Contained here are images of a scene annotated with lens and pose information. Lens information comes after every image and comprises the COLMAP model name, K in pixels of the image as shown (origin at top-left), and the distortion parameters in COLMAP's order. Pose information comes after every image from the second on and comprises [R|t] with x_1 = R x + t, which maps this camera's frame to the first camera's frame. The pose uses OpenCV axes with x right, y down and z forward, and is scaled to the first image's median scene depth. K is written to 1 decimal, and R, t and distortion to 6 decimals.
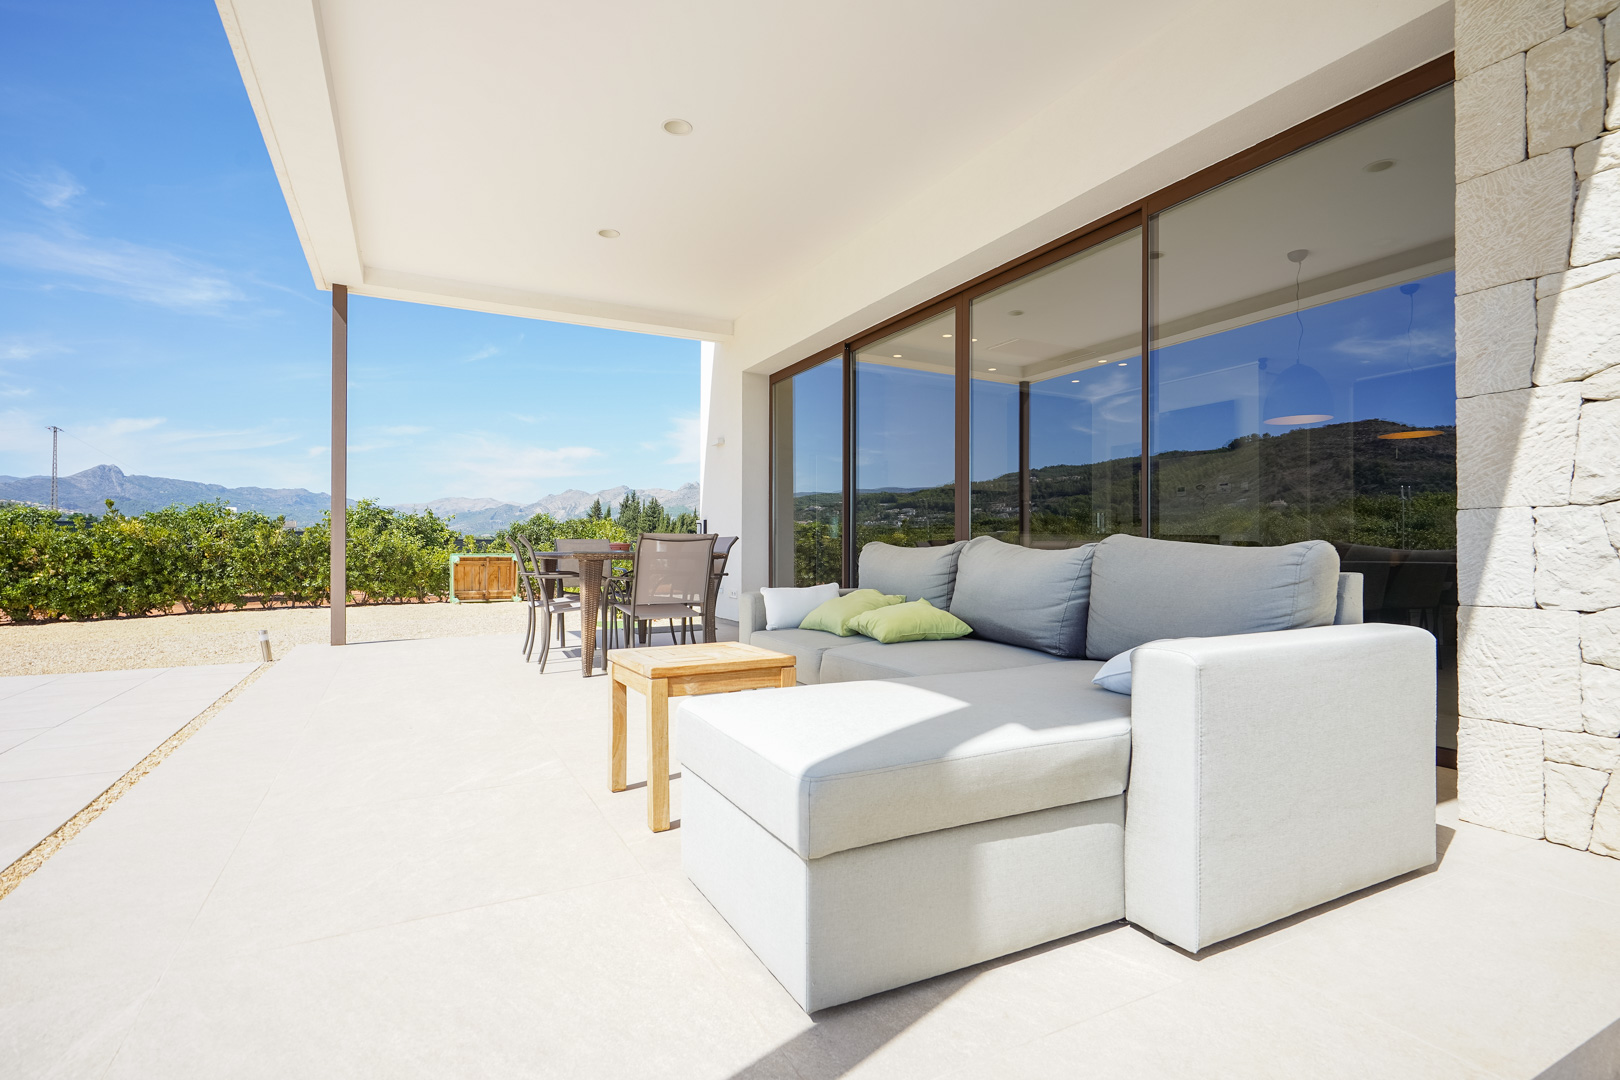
lens RADIAL K [[753.3, 0, 815.1], [0, 753.3, 524.1], [0, 0, 1]] dist [-0.007852, 0.000943]
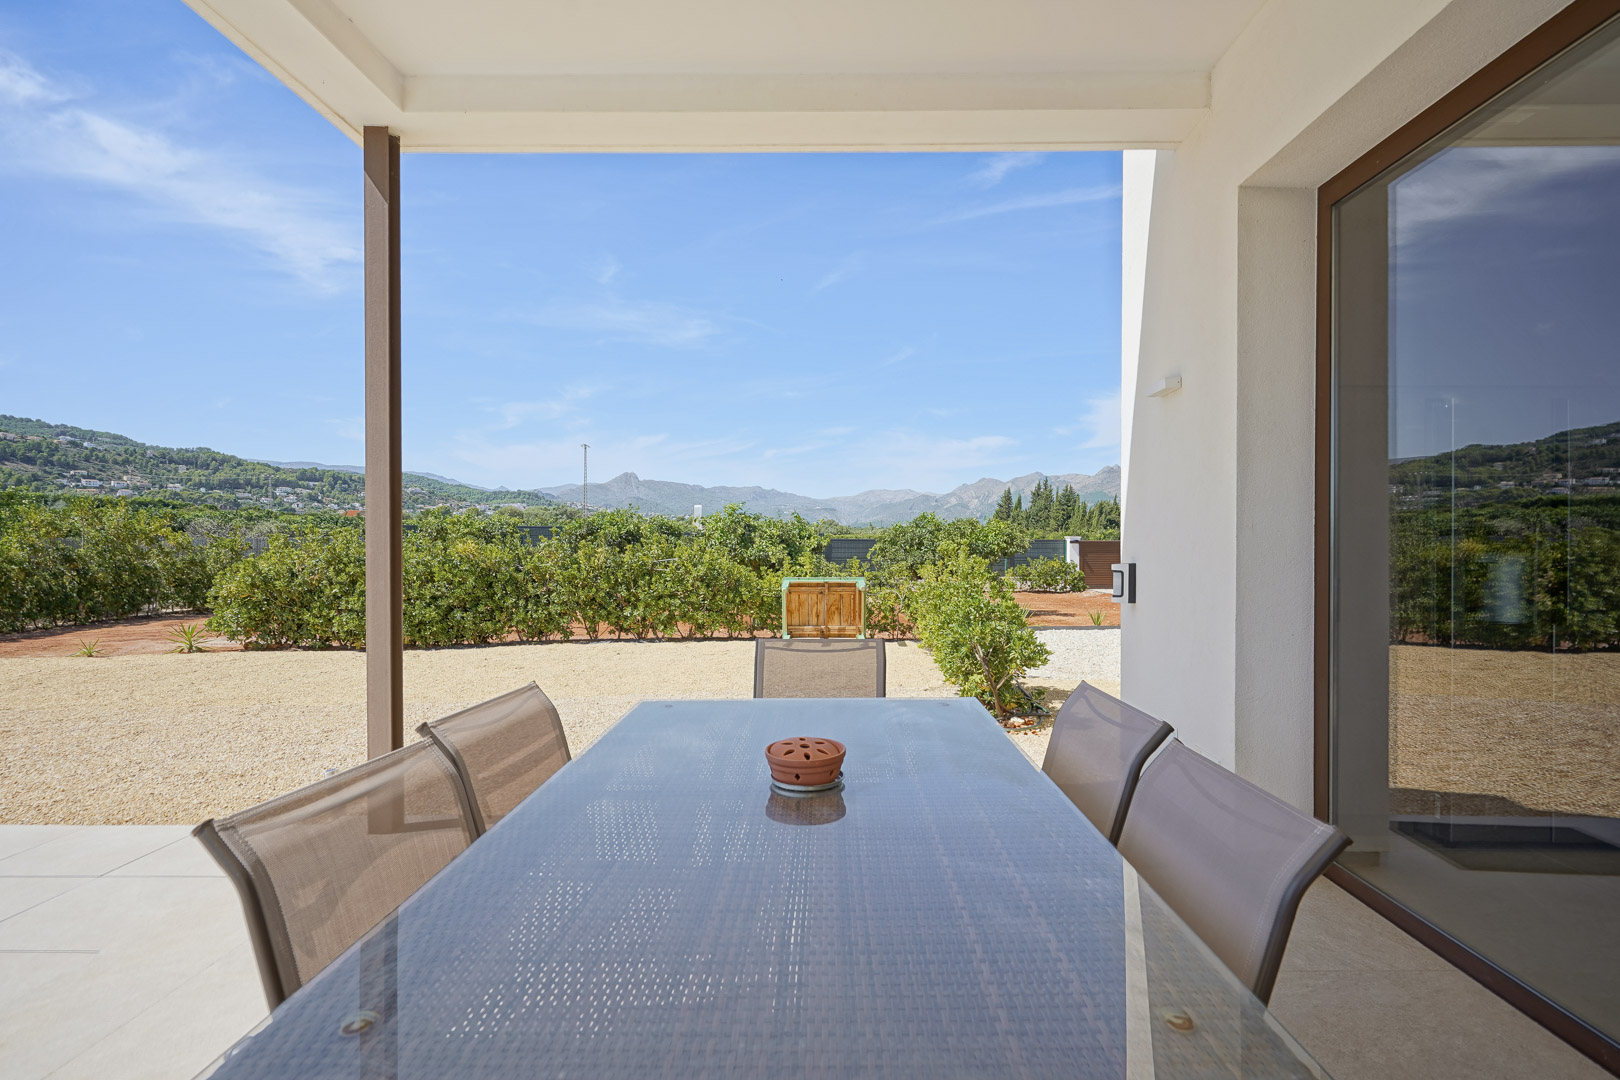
lens RADIAL K [[753.3, 0, 834.8], [0, 753.3, 501.4], [0, 0, 1]] dist [-0.007852, 0.000943]
pose [[0.872382, -0.021397, -0.488356, -0.054407], [0.015257, 0.999747, -0.016549, -0.025710], [0.488586, 0.006986, 0.872488, 0.342135]]
